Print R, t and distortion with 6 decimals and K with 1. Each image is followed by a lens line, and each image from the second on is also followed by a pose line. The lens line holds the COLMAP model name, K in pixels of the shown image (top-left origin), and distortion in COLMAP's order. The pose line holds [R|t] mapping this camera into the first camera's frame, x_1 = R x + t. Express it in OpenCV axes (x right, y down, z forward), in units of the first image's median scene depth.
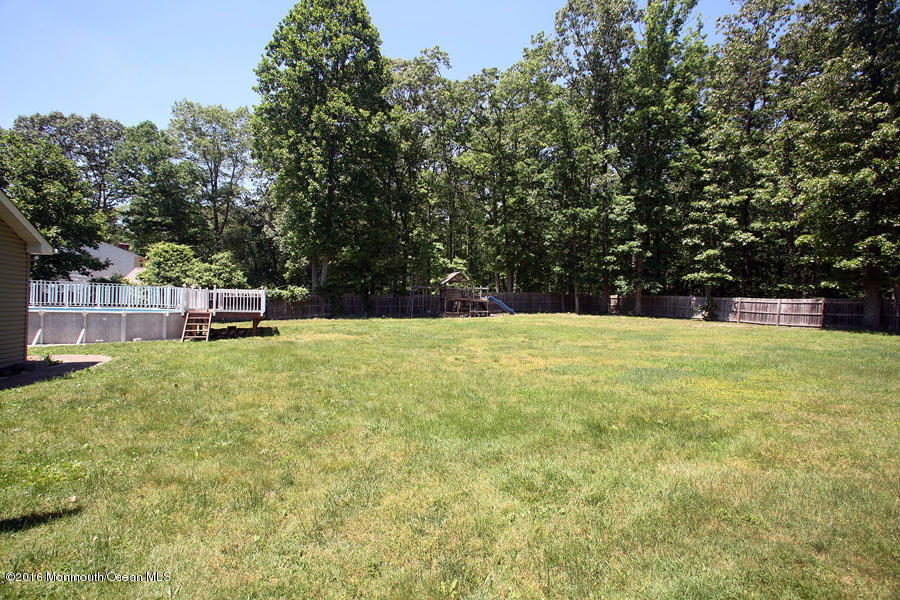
lens RADIAL K [[443.8, 0, 445.6], [0, 443.8, 308.9], [0, 0, 1]] dist [-0.060479, 0.024704]
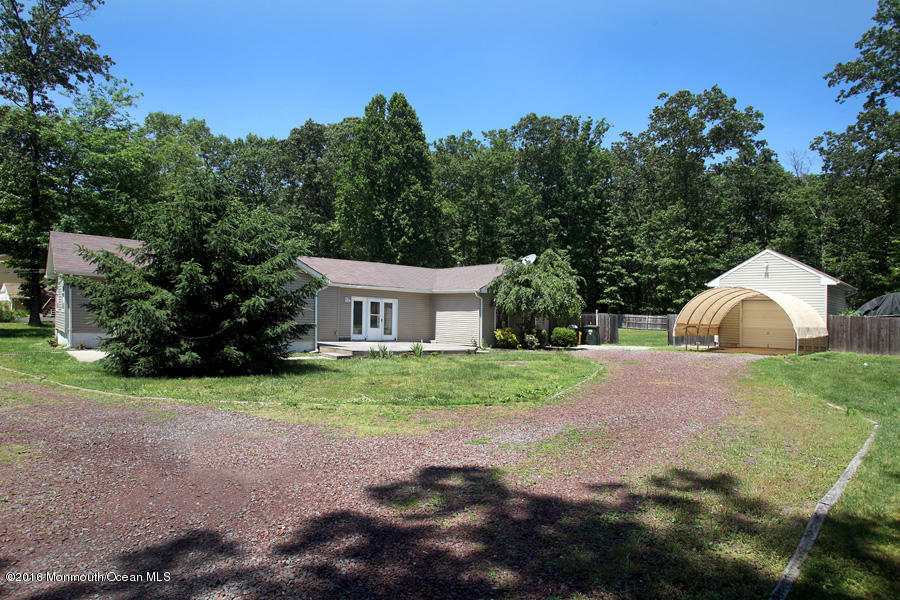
lens RADIAL K [[565.4, 0, 435.2], [0, 565.4, 307.2], [0, 0, 1]] dist [-0.031860, 0.003625]
pose [[0.938213, 0.017573, 0.345611, -0.861569], [-0.011243, 0.999731, -0.020310, -0.000175], [-0.345875, 0.015170, 0.938158, -0.898441]]
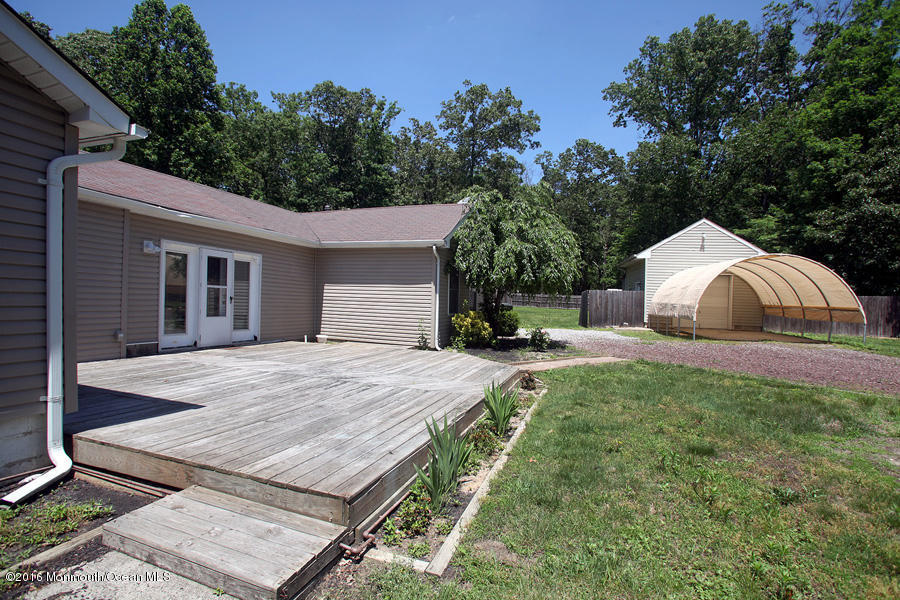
lens RADIAL K [[443.8, 0, 443.5], [0, 443.8, 302.9], [0, 0, 1]] dist [-0.060479, 0.024704]
pose [[0.624058, -0.005510, 0.781358, -0.783912], [-0.013855, 0.999740, 0.018116, -0.001647], [-0.781255, -0.022131, 0.623820, -0.354834]]
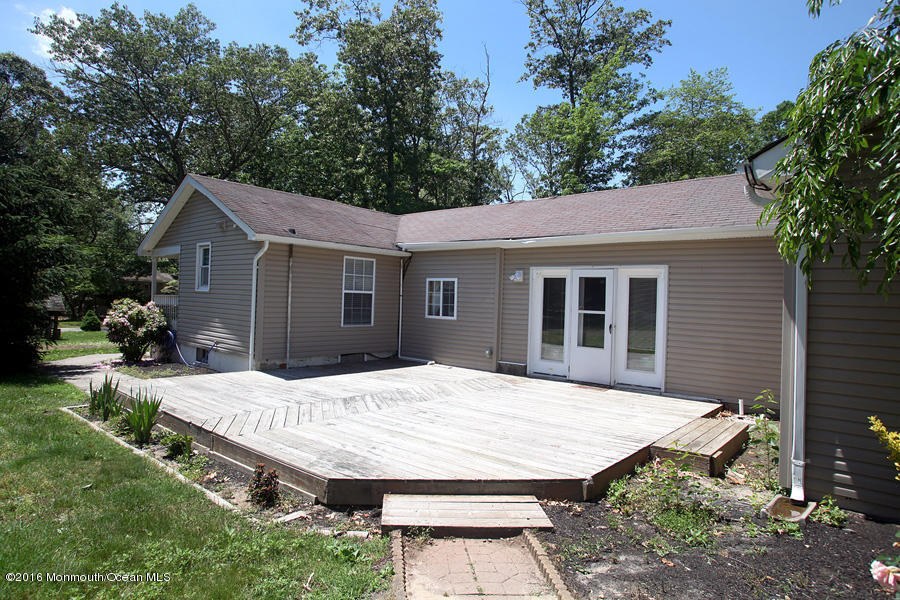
lens RADIAL K [[512.9, 0, 452.3], [0, 512.9, 290.9], [0, 0, 1]] dist [-0.001516, -0.000195]
pose [[0.529447, -0.021213, -0.848078, -0.437769], [-0.023946, 0.998915, -0.039935, -0.003578], [0.848005, 0.041451, 0.528365, -0.271678]]
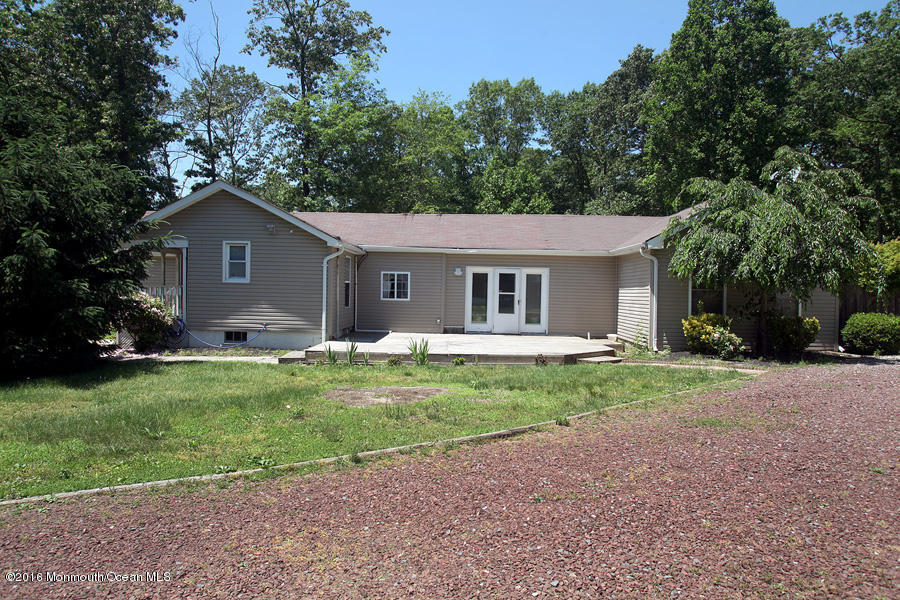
lens RADIAL K [[627.2, 0, 451.2], [0, 627.2, 302.7], [0, 0, 1]] dist [0.003063, 0.002173]
pose [[0.951591, 0.001727, -0.307363, -0.505719], [-0.000149, 0.999987, 0.005158, 0.000934], [0.307368, -0.004862, 0.951578, -0.666729]]
